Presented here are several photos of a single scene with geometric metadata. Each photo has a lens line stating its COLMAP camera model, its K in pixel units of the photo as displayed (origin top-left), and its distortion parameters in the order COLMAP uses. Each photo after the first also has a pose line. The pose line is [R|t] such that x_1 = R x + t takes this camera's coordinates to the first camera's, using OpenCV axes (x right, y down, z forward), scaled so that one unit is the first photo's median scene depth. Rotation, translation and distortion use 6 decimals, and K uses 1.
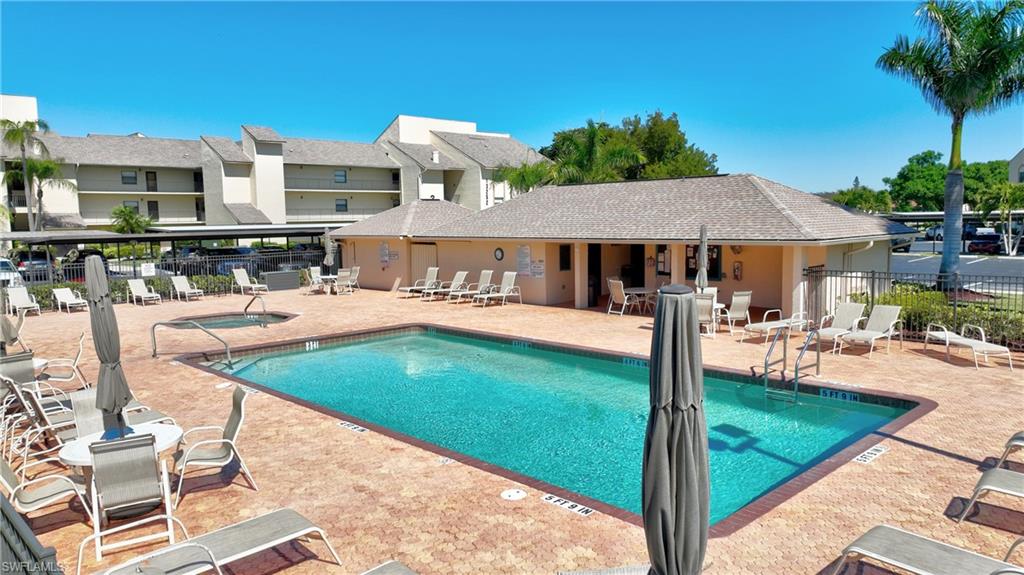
lens RADIAL K [[712.6, 0, 512.0], [0, 712.6, 287.5], [0, 0, 1]] dist [0.003245, 0.004440]
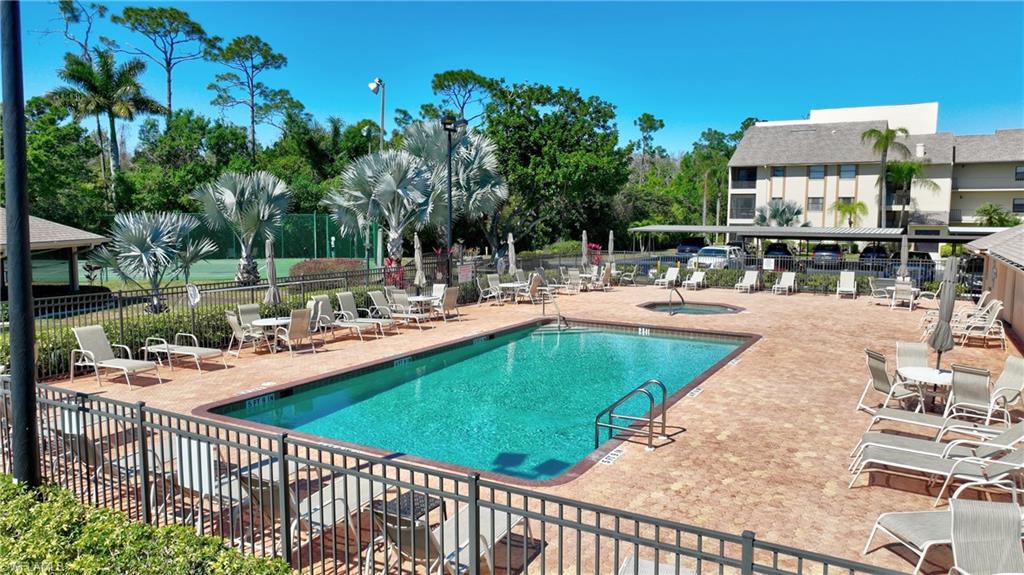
lens RADIAL K [[712.6, 0, 512.0], [0, 712.6, 287.5], [0, 0, 1]] dist [0.003245, 0.004440]
pose [[0.247341, 0.113510, -0.962257, 0.255176], [-0.104459, 0.990450, 0.089985, -0.024097], [0.963281, 0.078259, 0.256836, 0.153014]]
